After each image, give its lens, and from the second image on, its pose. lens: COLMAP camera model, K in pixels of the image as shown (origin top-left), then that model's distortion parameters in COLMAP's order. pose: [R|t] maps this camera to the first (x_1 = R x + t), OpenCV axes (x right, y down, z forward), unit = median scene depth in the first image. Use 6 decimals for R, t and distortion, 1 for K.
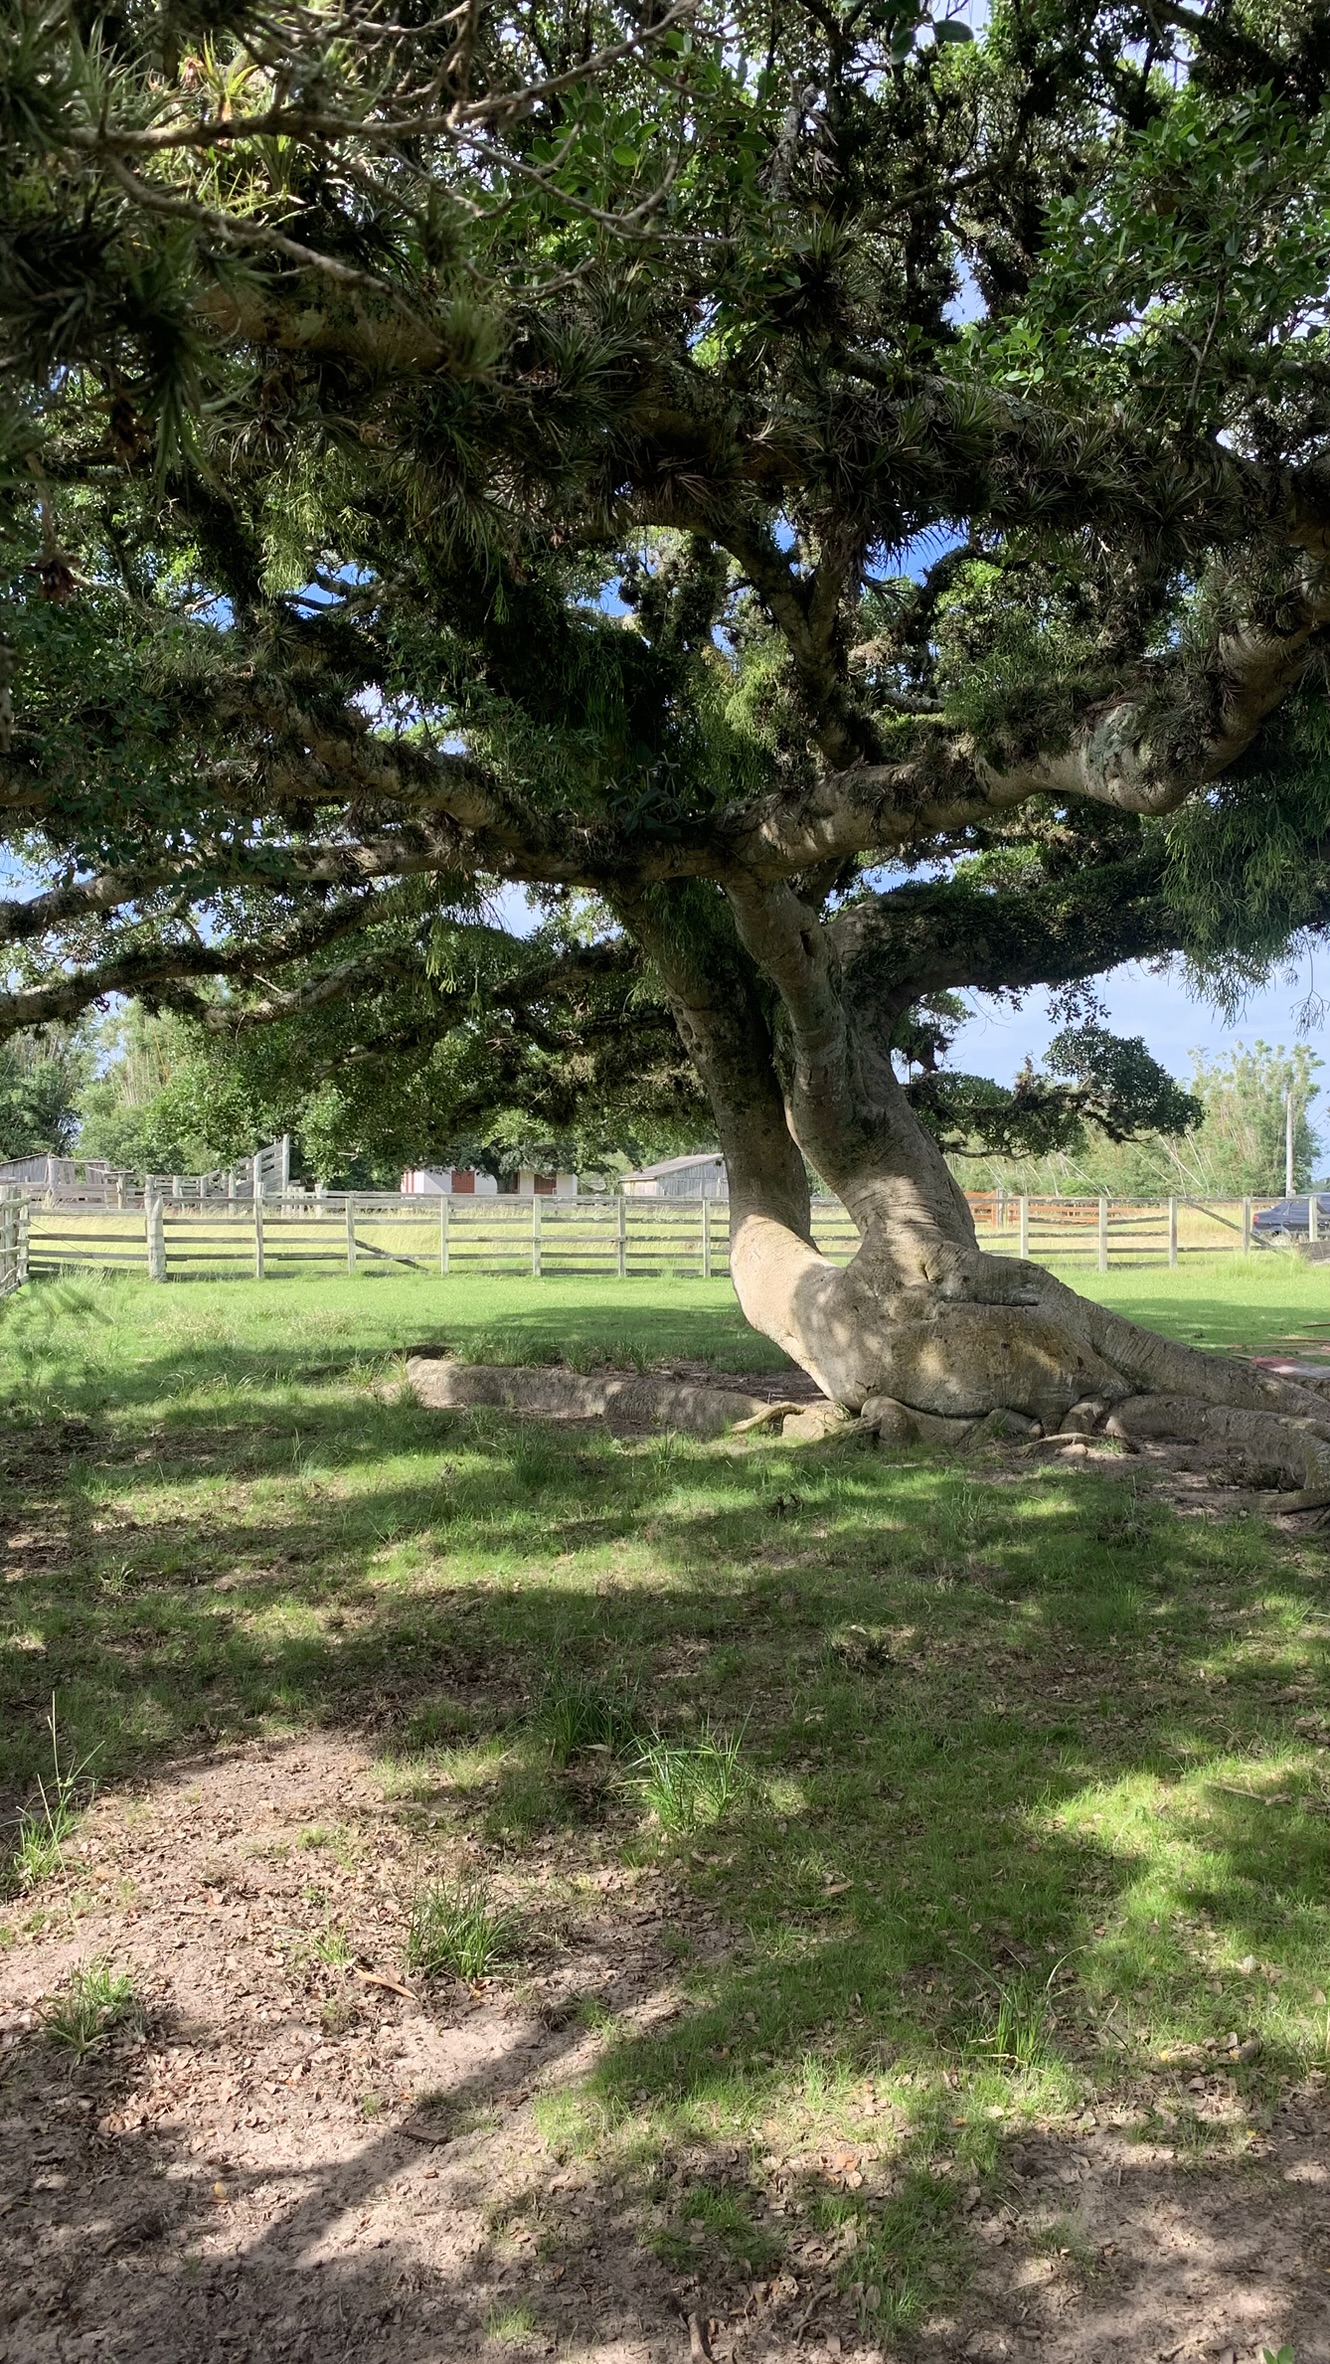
lens RADIAL K [[1816.8, 0, 665.0], [0, 1816.8, 1182.0], [0, 0, 1]] dist [0.157982, -0.257006]
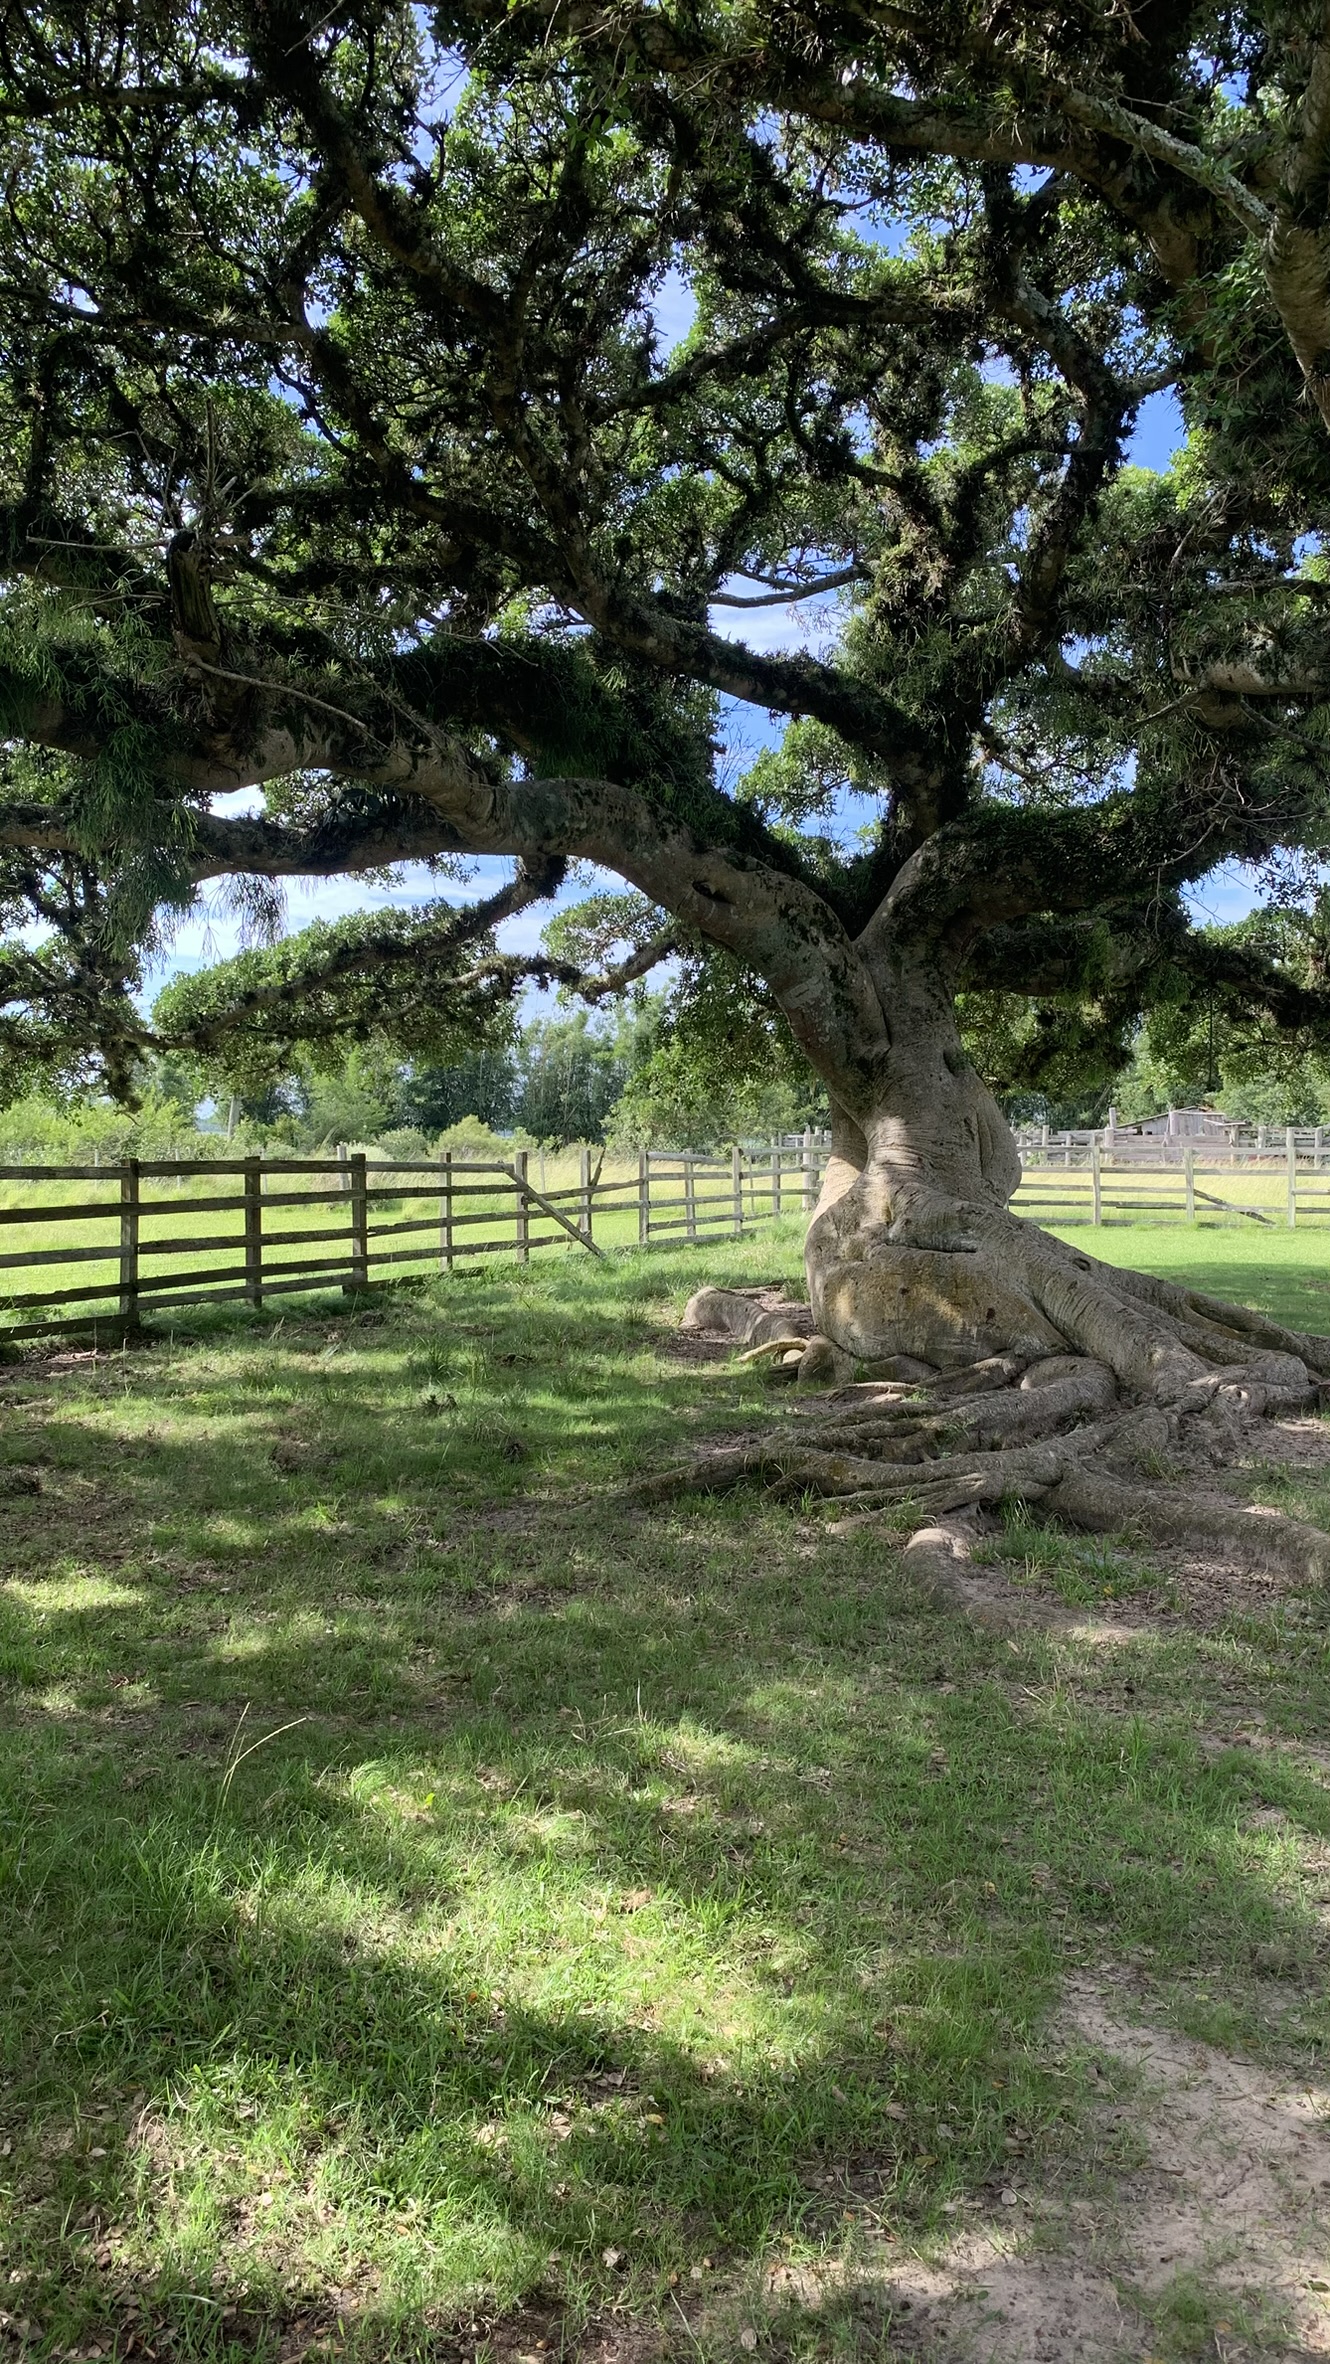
lens RADIAL K [[1816.8, 0, 665.0], [0, 1816.8, 1182.0], [0, 0, 1]] dist [0.157982, -0.257006]
pose [[0.740075, 0.015220, -0.672352, 0.288568], [0.001237, 0.999711, 0.023993, 0.003459], [0.672523, -0.018588, 0.739843, 0.080791]]
